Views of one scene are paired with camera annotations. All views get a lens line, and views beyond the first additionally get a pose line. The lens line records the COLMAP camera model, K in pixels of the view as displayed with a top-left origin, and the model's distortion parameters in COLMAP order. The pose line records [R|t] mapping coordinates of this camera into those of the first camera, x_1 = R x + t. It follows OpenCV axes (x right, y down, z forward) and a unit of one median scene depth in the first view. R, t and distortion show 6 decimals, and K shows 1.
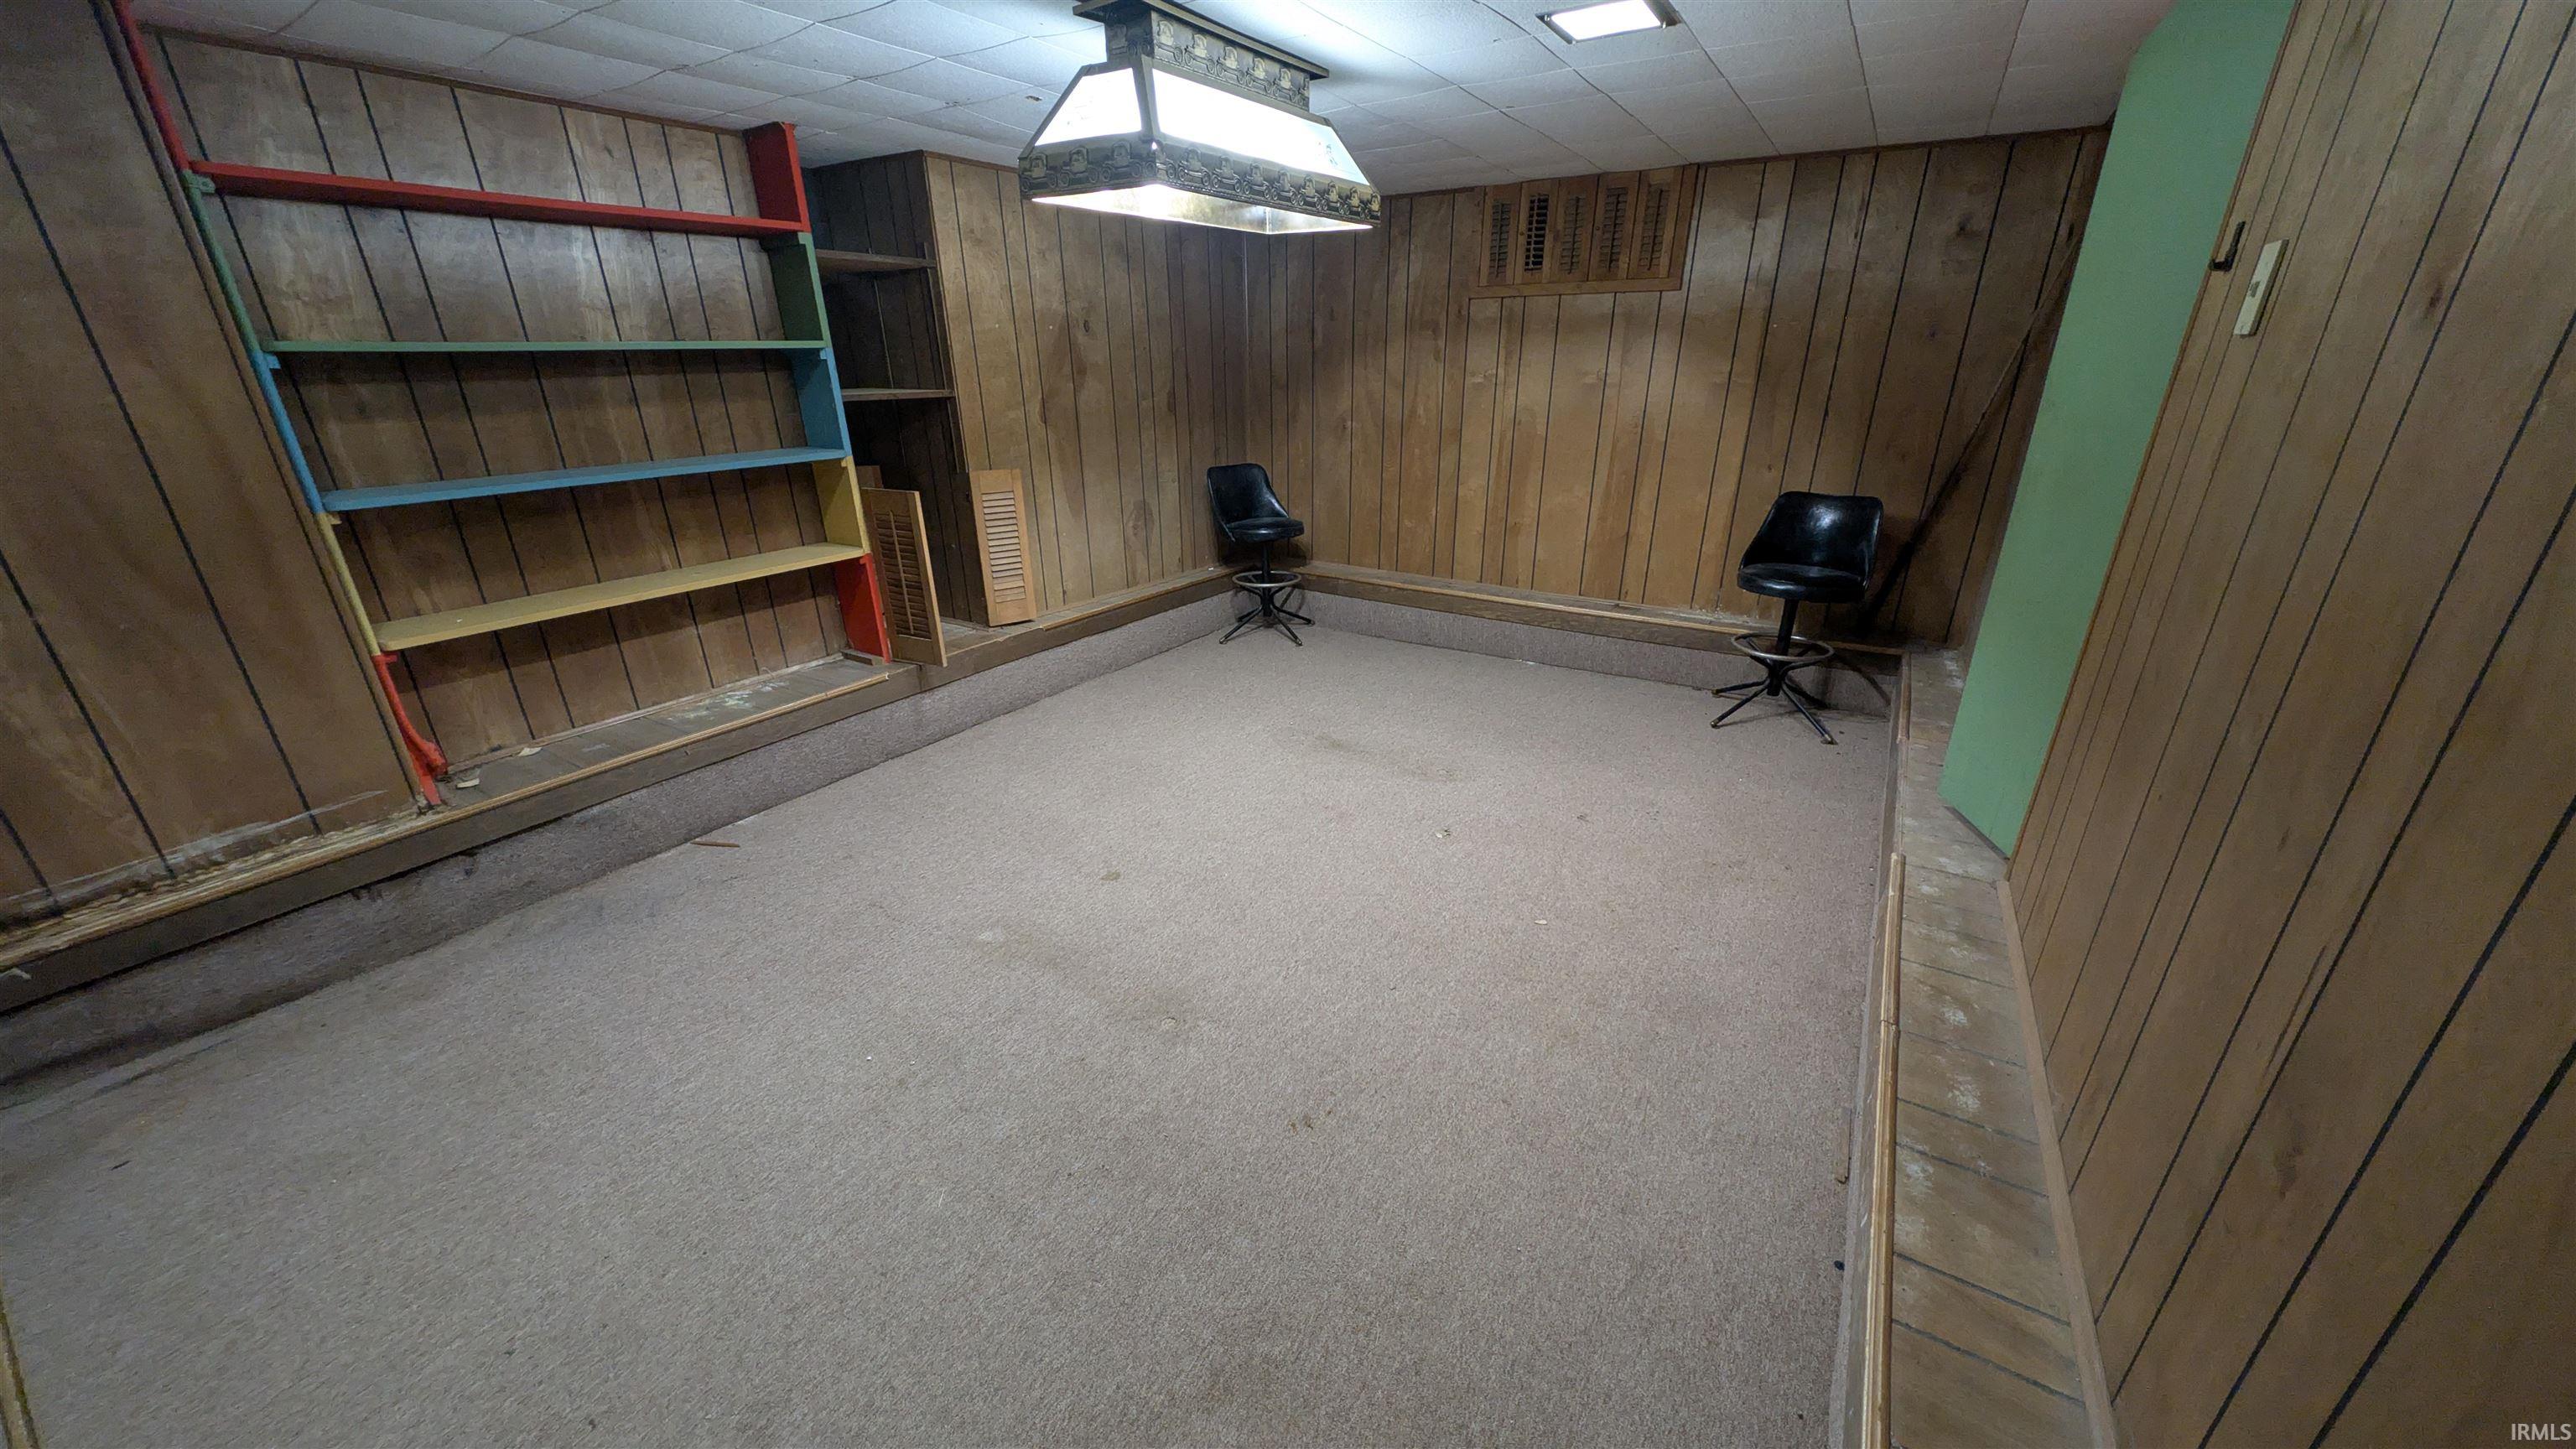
lens RADIAL K [[918.4, 0, 1288.0], [0, 918.4, 724.5], [0, 0, 1]] dist [-0.000002, -0.000123]
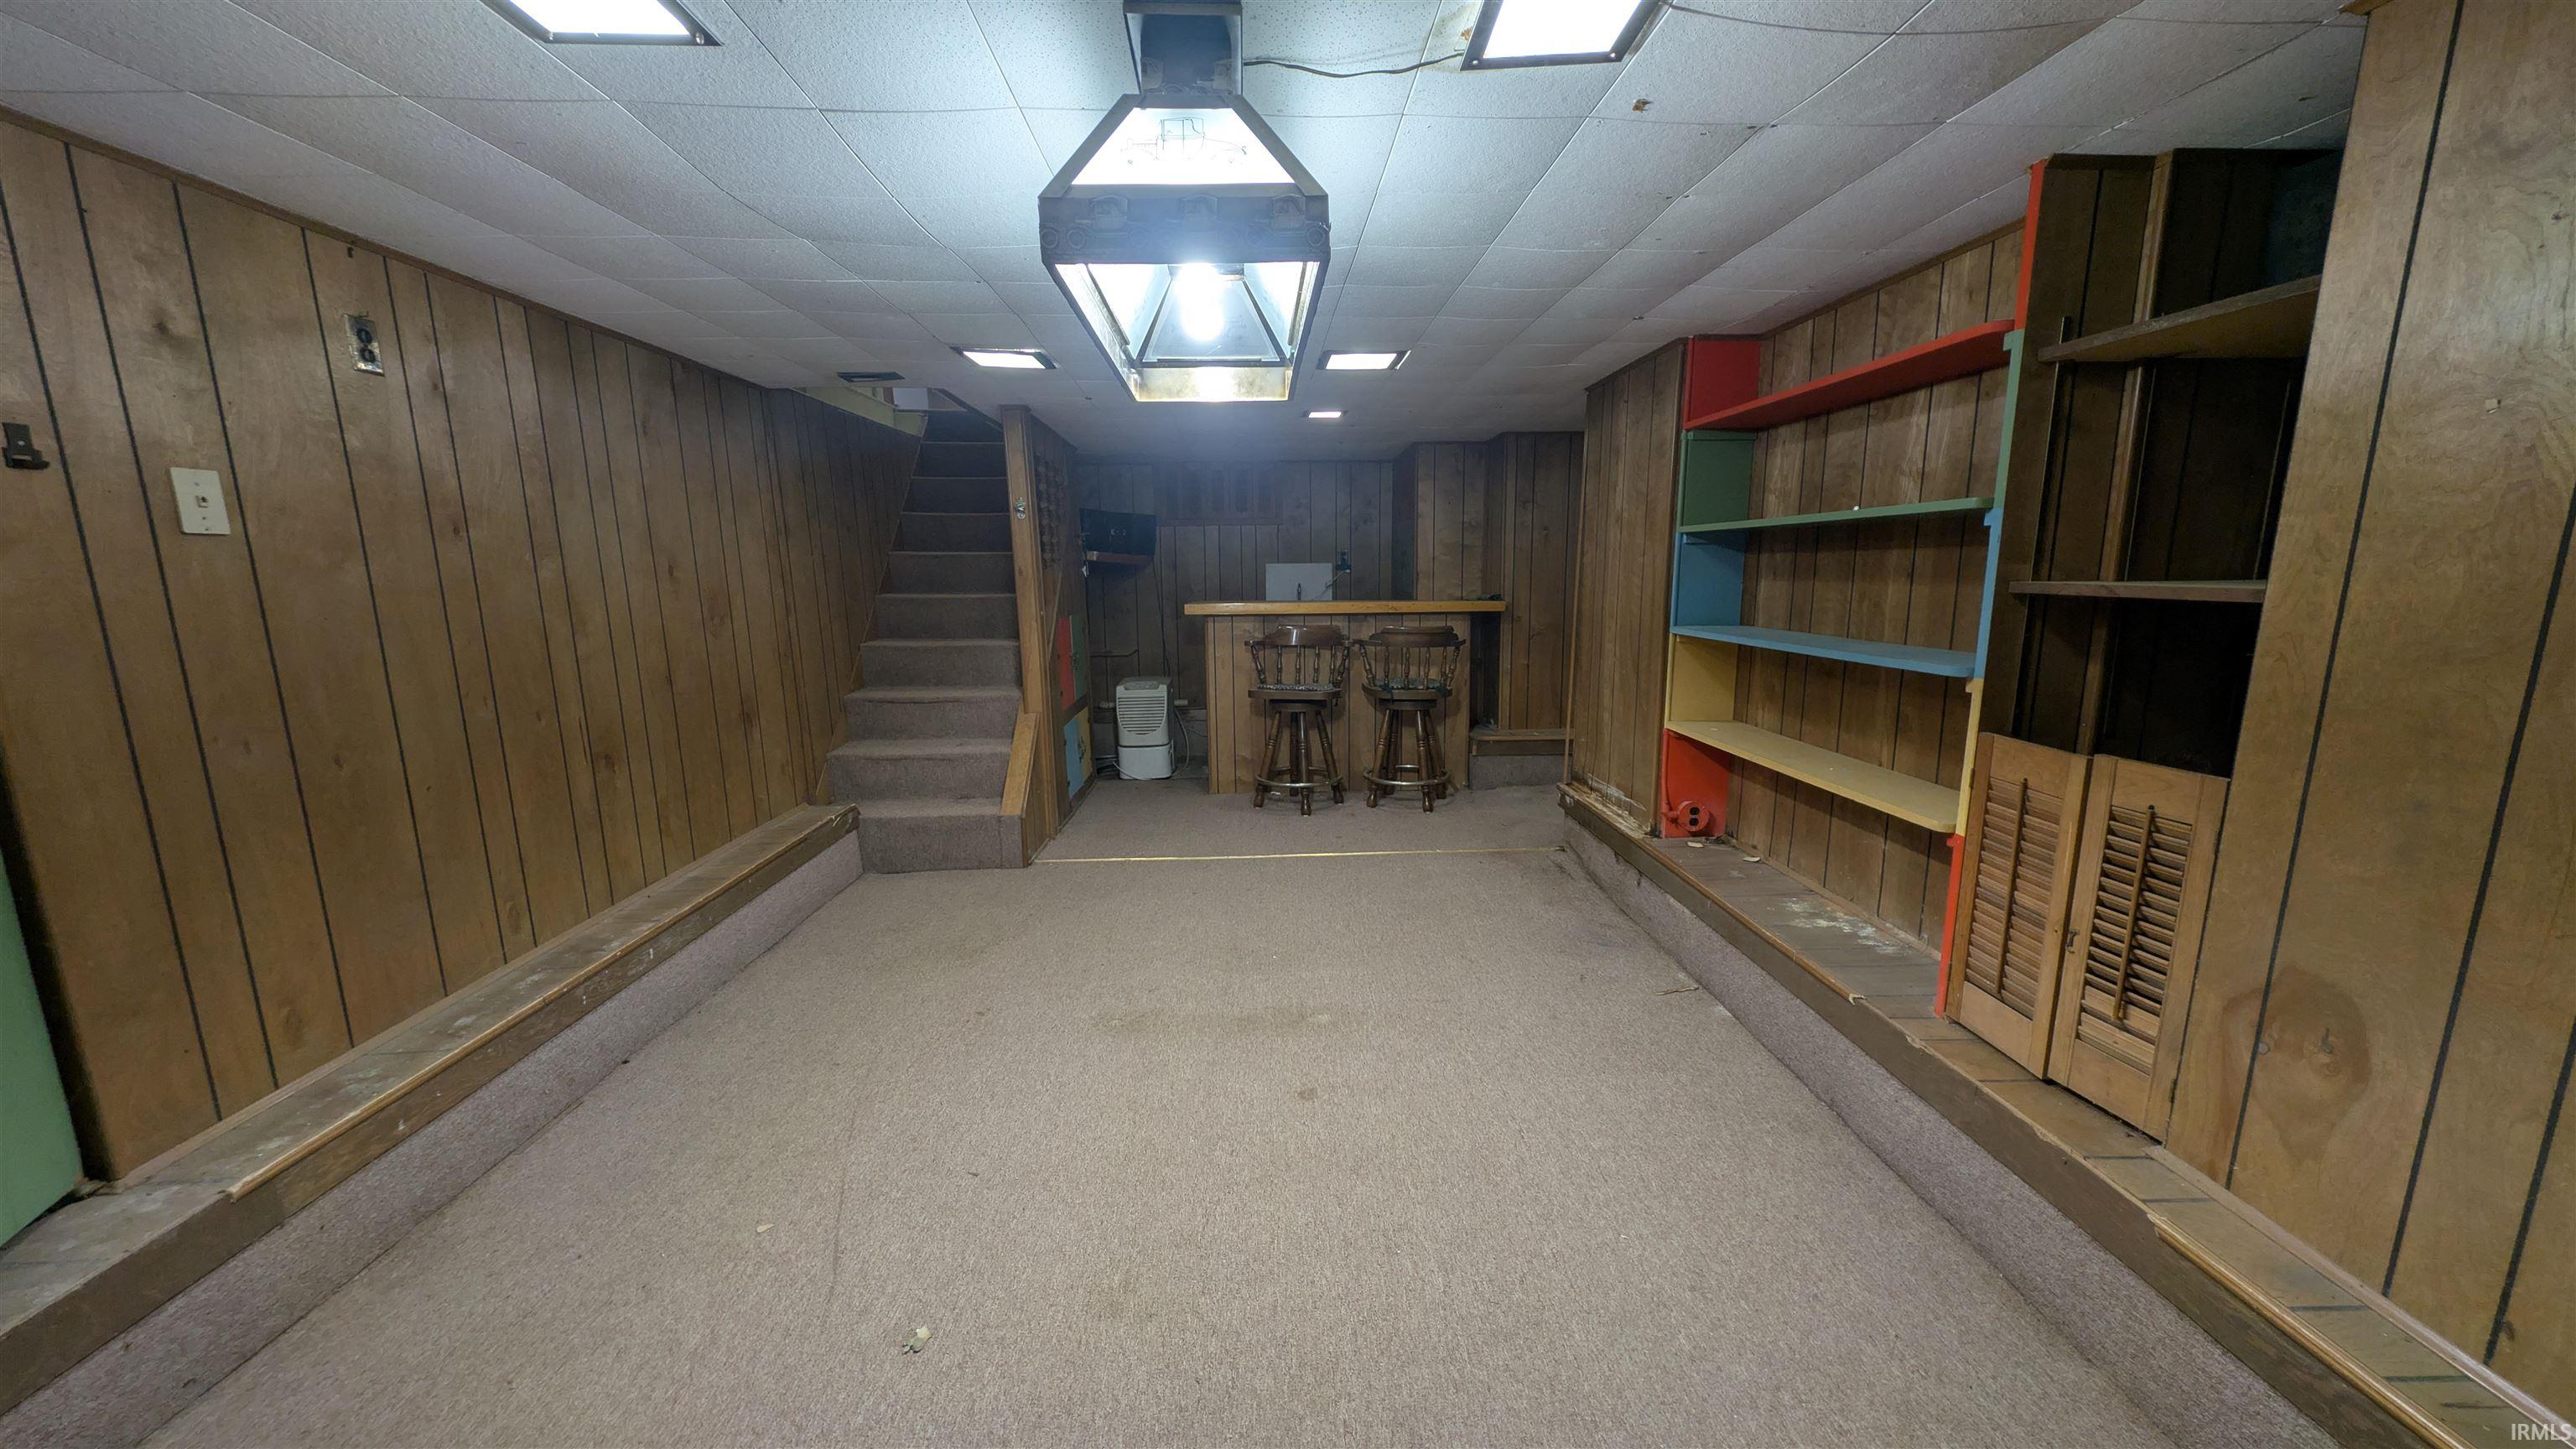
lens RADIAL K [[882.1, 0, 1288.0], [0, 882.1, 724.5], [0, 0, 1]] dist [0.000539, -0.000005]
pose [[-0.814121, 0.121017, -0.567946, 0.250554], [-0.201551, 0.858355, 0.471809, -0.513289], [0.544596, 0.498580, -0.674413, 1.328040]]
